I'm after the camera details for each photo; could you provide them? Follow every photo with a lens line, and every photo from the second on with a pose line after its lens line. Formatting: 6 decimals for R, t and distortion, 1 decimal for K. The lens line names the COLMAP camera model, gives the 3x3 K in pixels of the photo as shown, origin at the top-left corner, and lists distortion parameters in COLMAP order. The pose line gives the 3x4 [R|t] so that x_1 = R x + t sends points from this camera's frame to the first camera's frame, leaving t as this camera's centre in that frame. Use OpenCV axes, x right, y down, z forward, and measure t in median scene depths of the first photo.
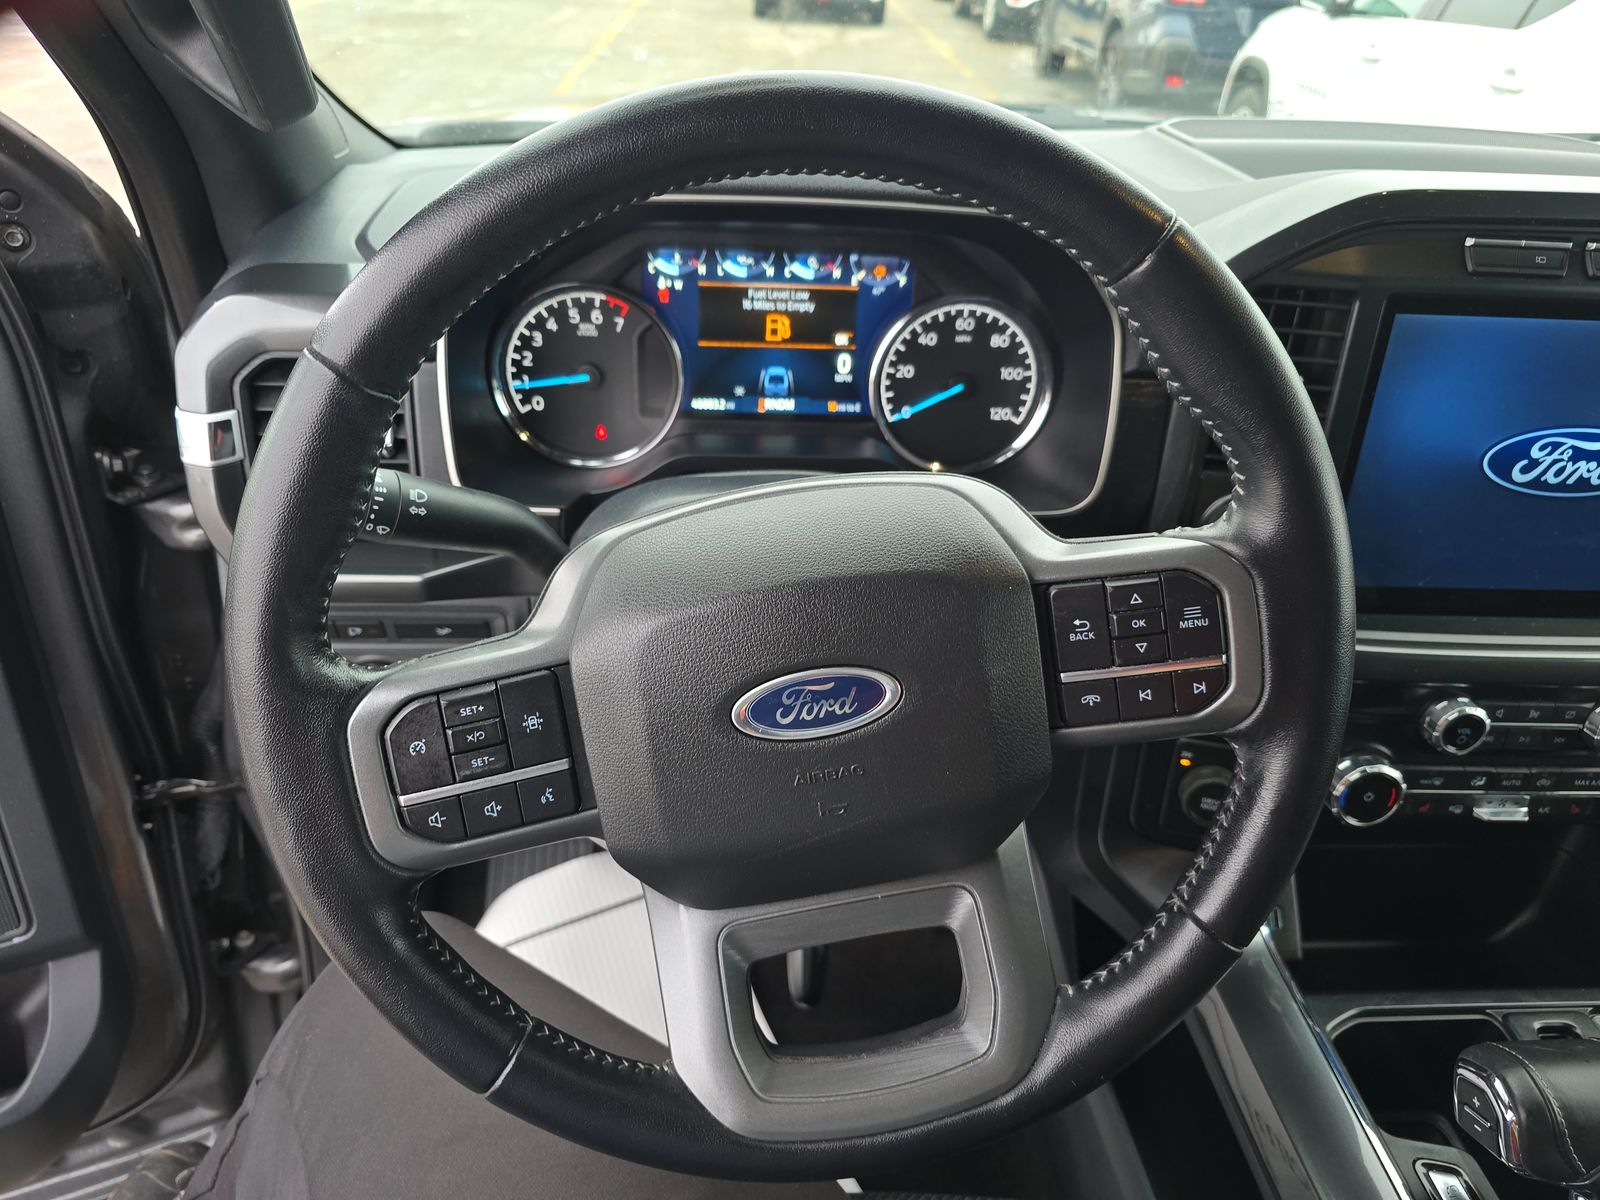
lens RADIAL K [[1082.1, 0, 798.9], [0, 1082.1, 605.0], [0, 0, 1]] dist [0.046957, -0.051984]
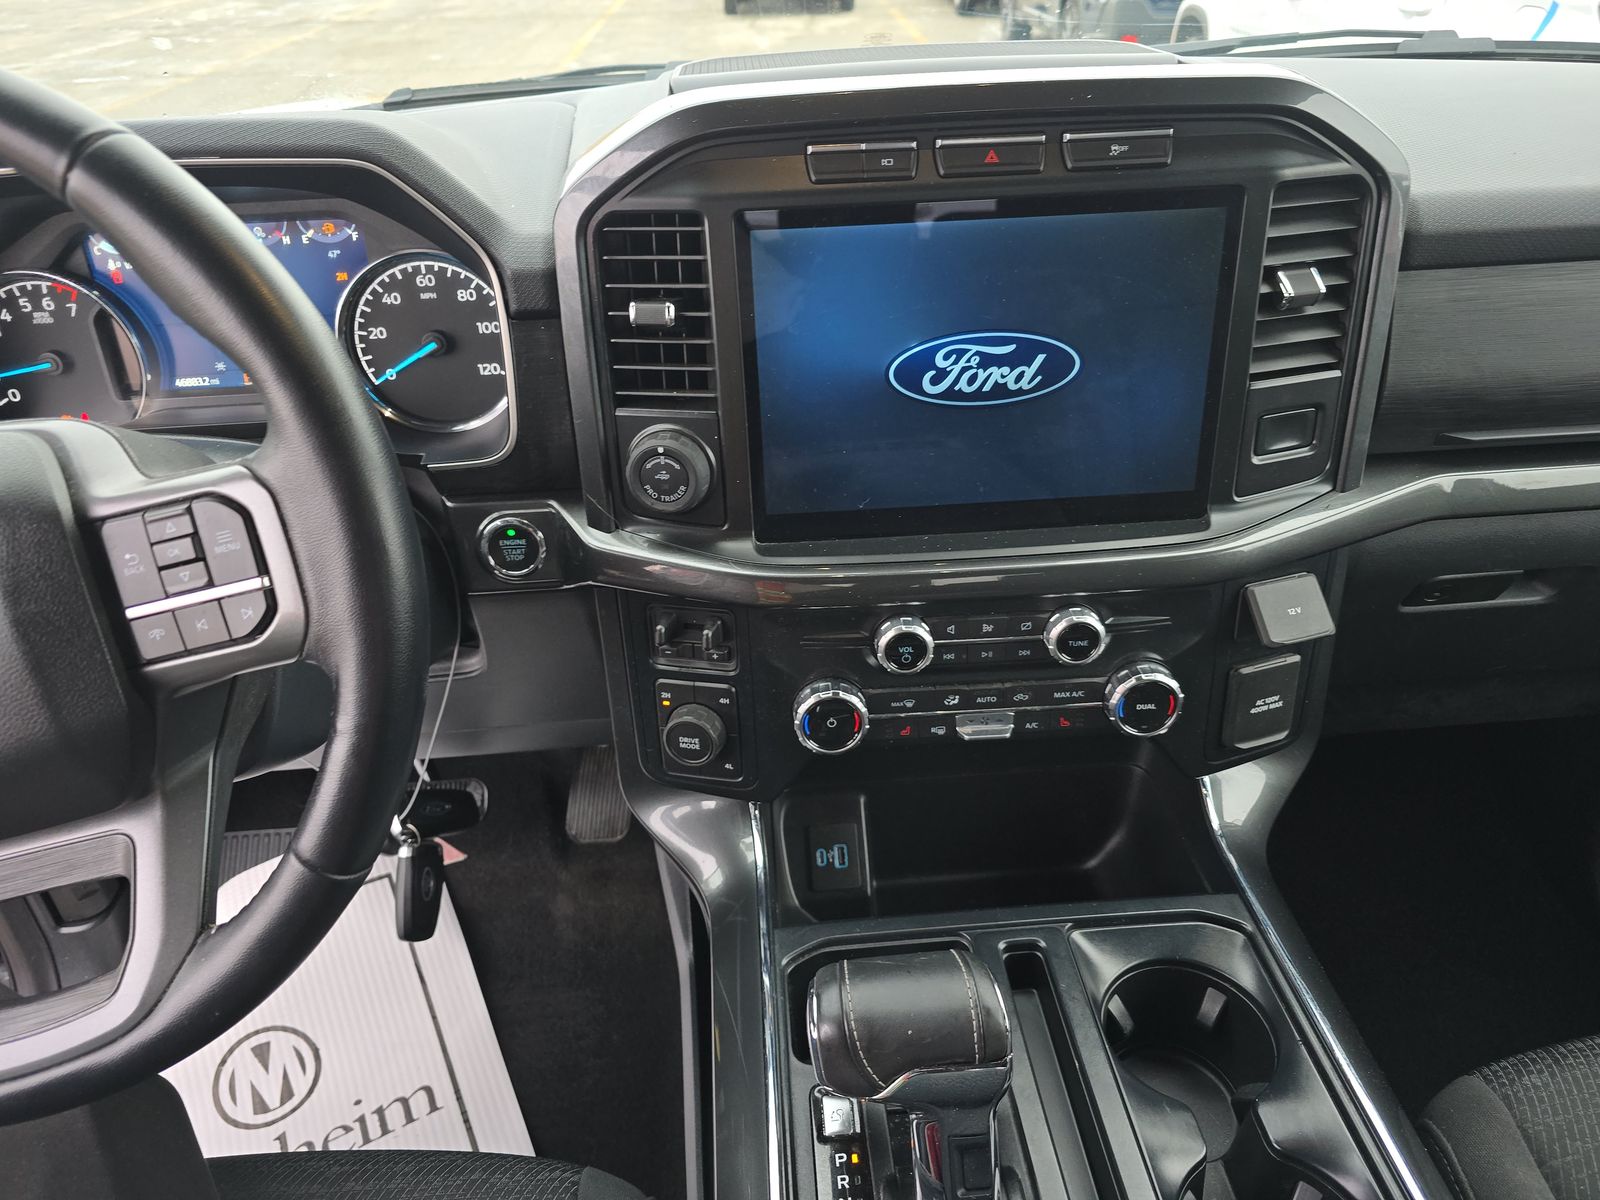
lens RADIAL K [[1082.1, 0, 810.5], [0, 1082.1, 598.0], [0, 0, 1]] dist [0.046957, -0.051984]
pose [[0.996512, -0.075901, -0.034677, 0.522389], [0.075870, 0.997115, -0.002209, 0.059959], [0.034745, -0.000430, 0.999396, 0.017367]]
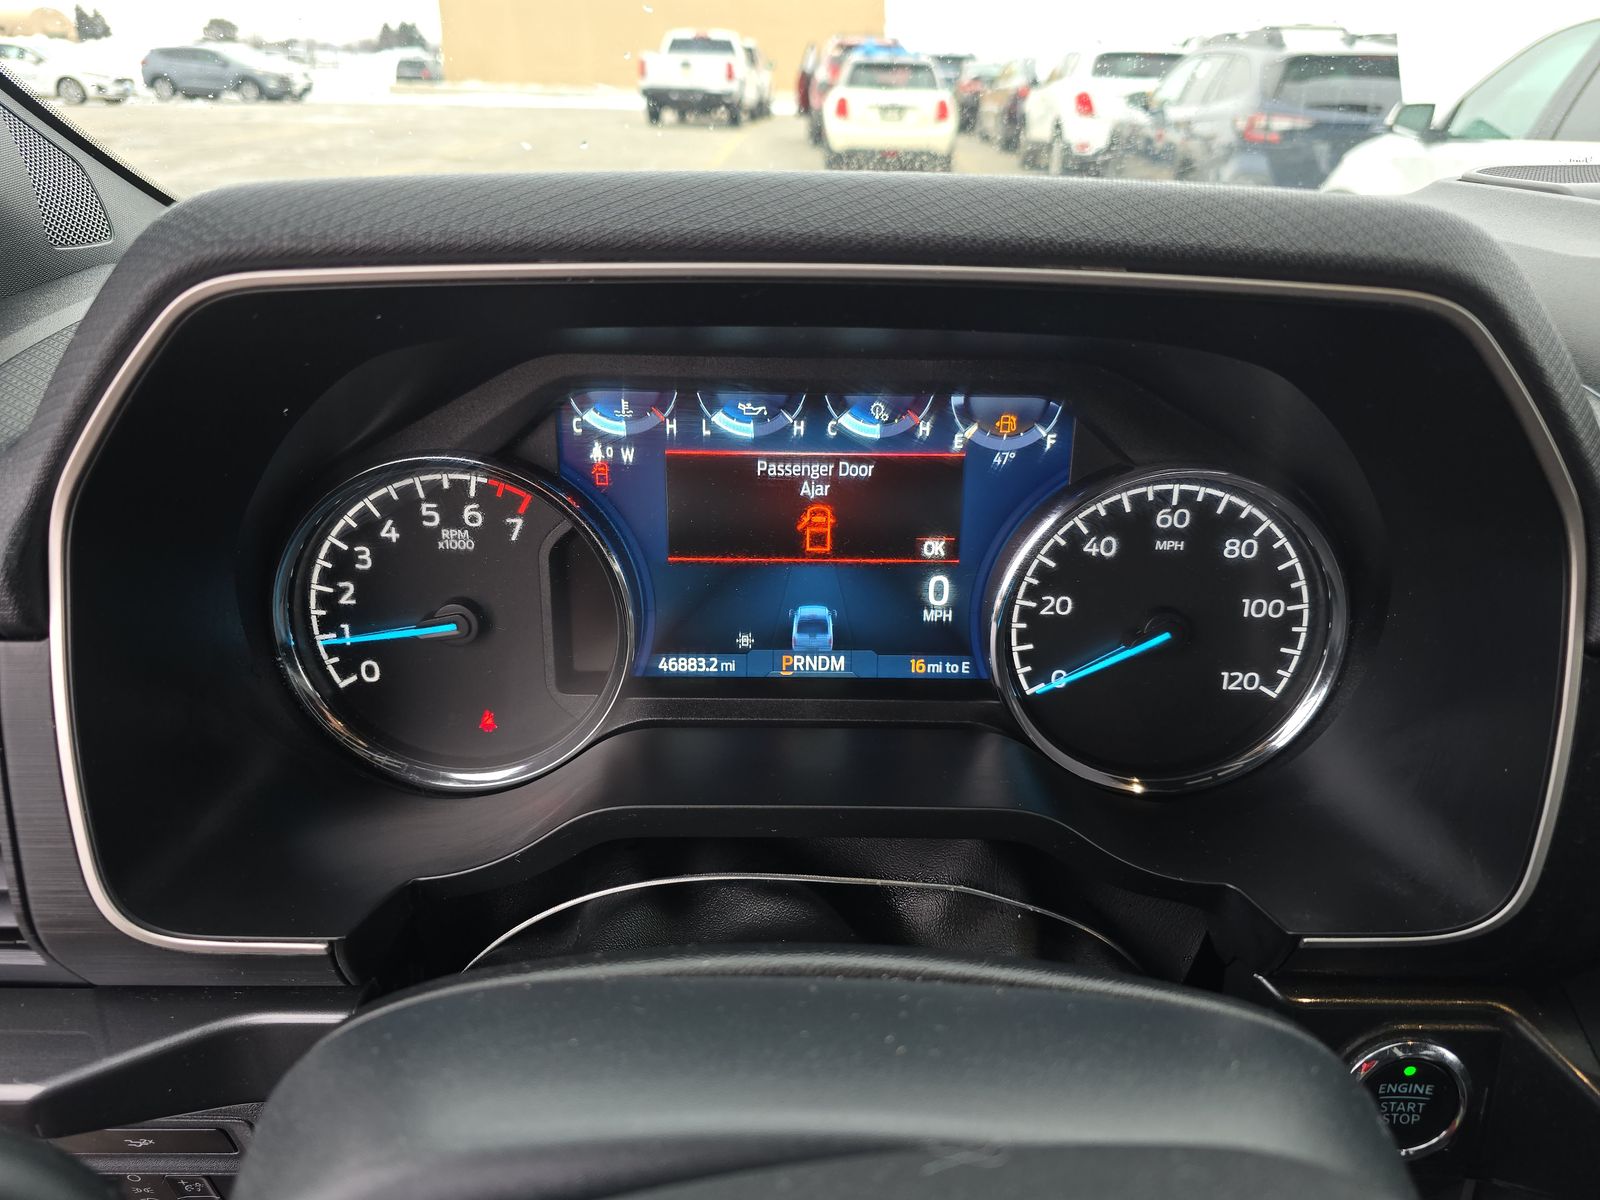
lens RADIAL K [[1082.1, 0, 802.3], [0, 1082.1, 596.1], [0, 0, 1]] dist [0.046957, -0.051984]
pose [[0.997950, -0.006755, -0.063642, 0.008532], [-0.001479, 0.991714, -0.128459, -0.156229], [0.063982, 0.128290, 0.989671, 0.483021]]
